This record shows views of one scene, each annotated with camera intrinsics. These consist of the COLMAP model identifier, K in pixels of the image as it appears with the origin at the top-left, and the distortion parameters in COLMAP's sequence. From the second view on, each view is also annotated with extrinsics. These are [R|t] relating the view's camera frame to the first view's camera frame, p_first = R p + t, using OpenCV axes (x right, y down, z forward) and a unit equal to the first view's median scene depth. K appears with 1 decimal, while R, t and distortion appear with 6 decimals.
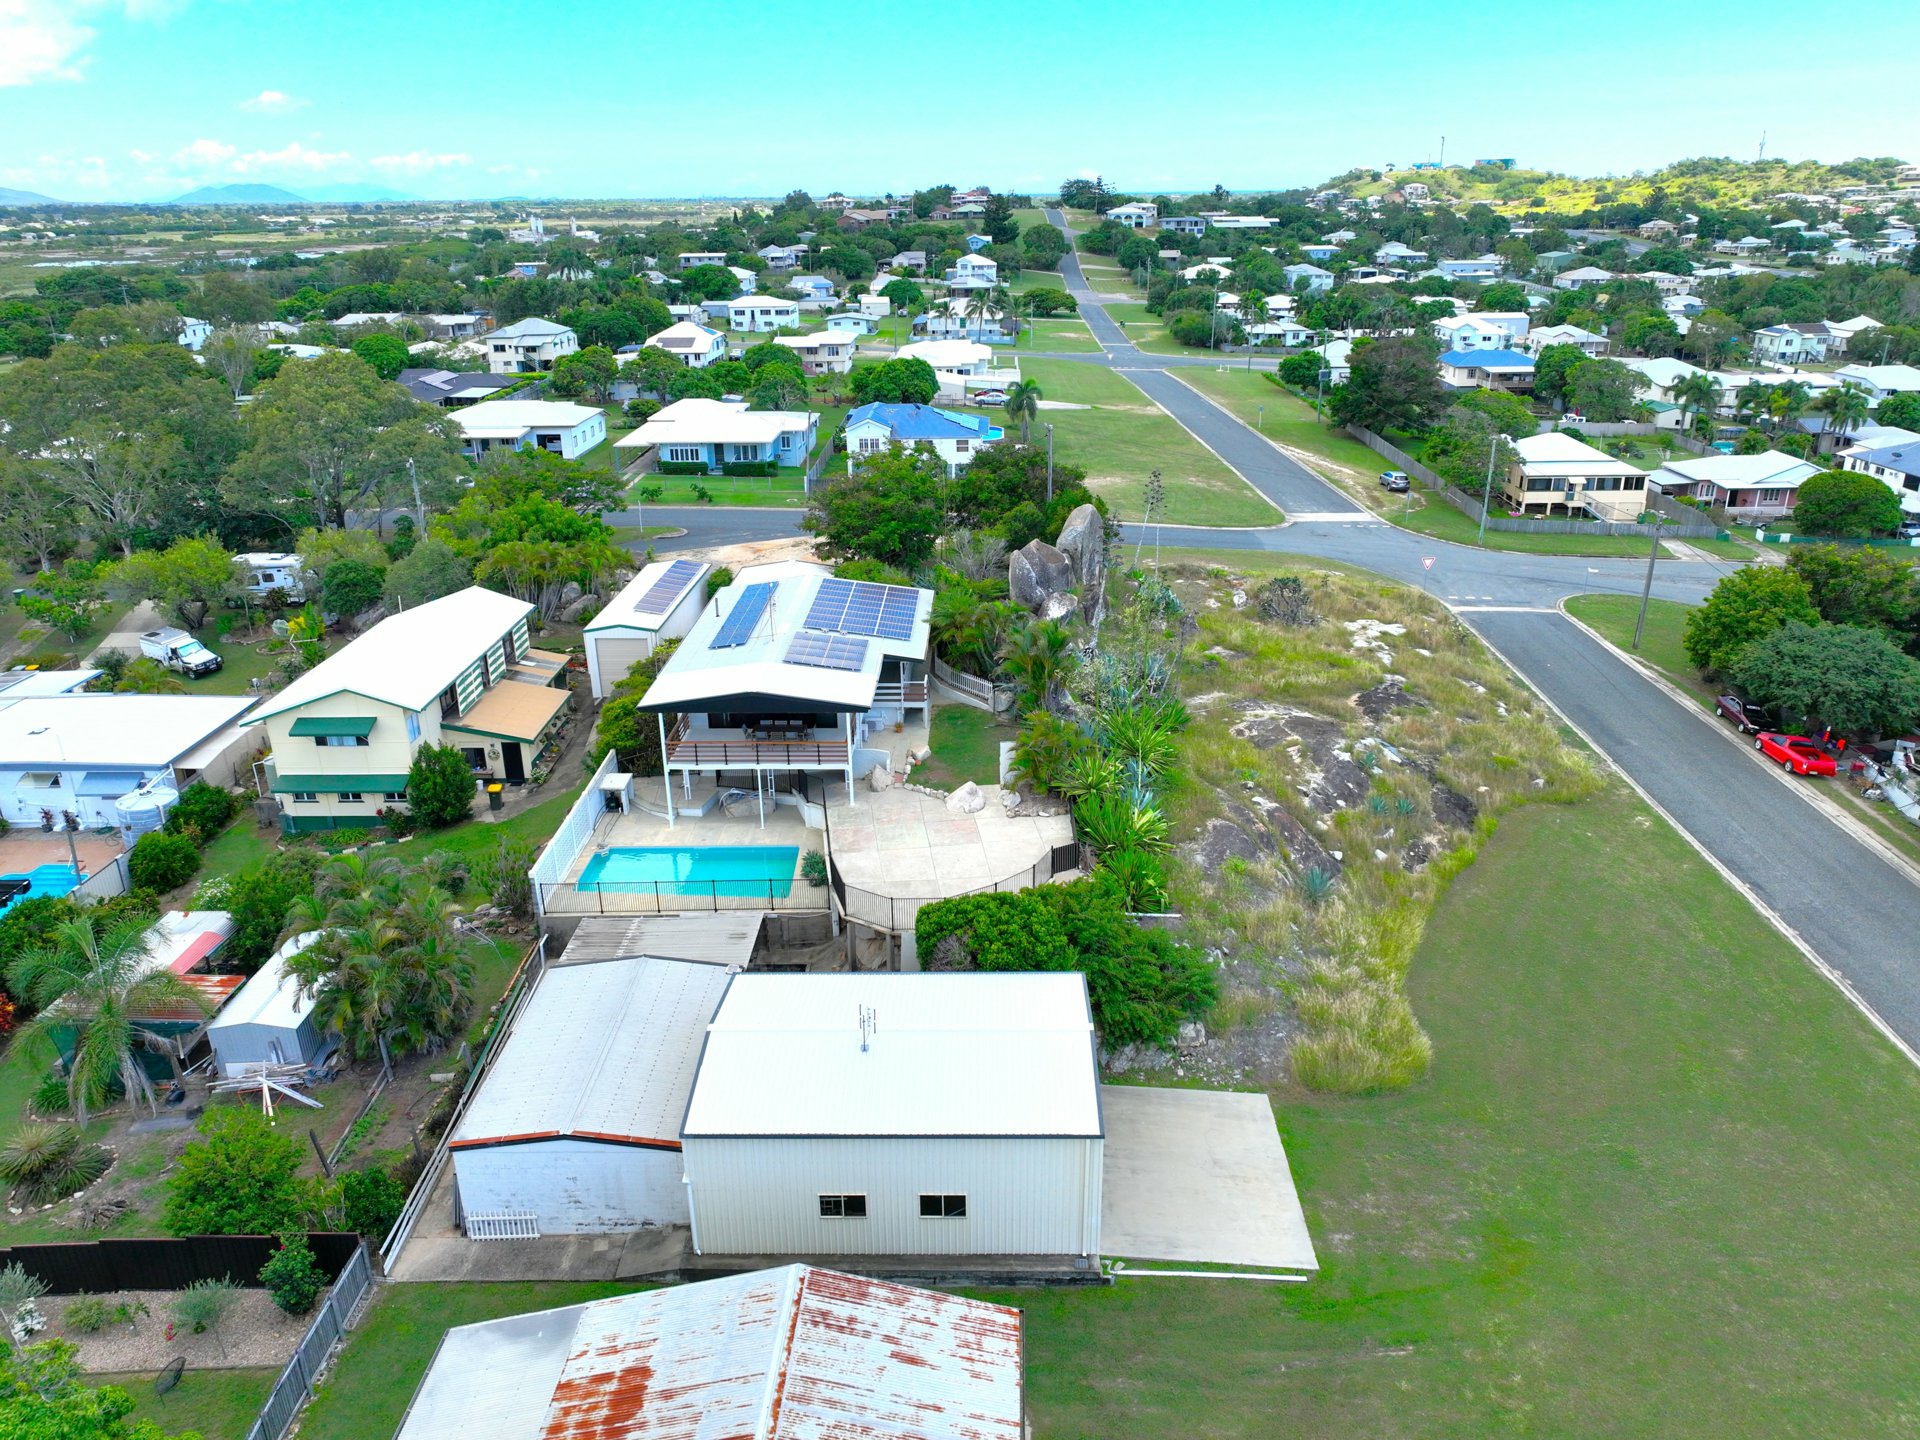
lens RADIAL K [[1347.2, 0, 959.6], [0, 1347.2, 722.8], [0, 0, 1]] dist [0.000157, 0.012905]
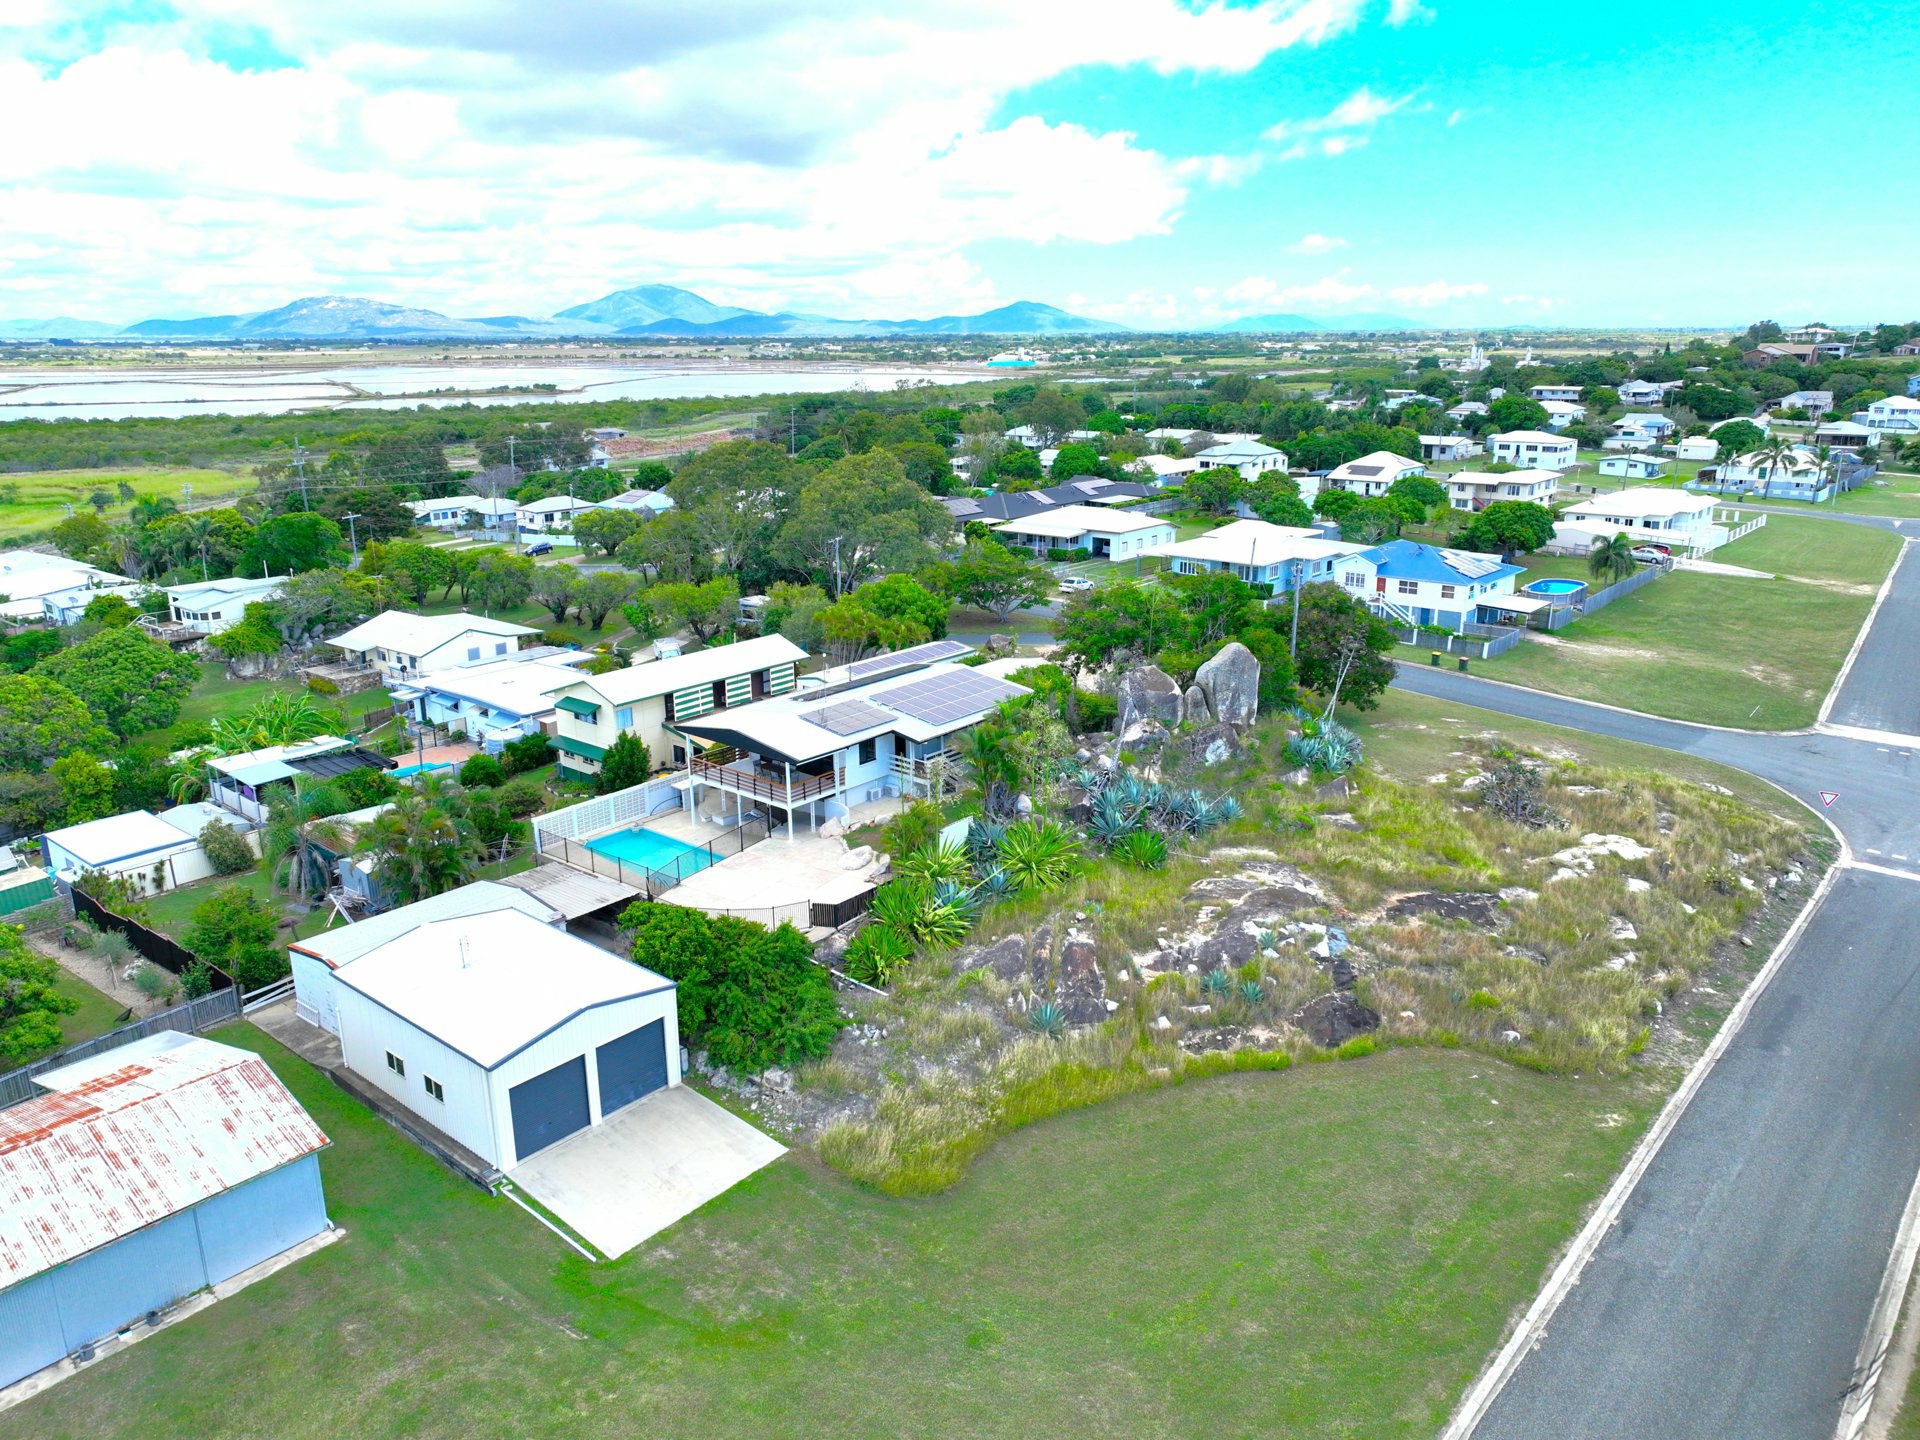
lens RADIAL K [[1347.2, 0, 954.2], [0, 1347.2, 715.6], [0, 0, 1]] dist [0.000157, 0.012905]
pose [[0.775777, 0.178711, -0.605171, 0.476448], [-0.232560, 0.972521, -0.010931, -0.044082], [0.586588, 0.149219, 0.796020, 0.079545]]
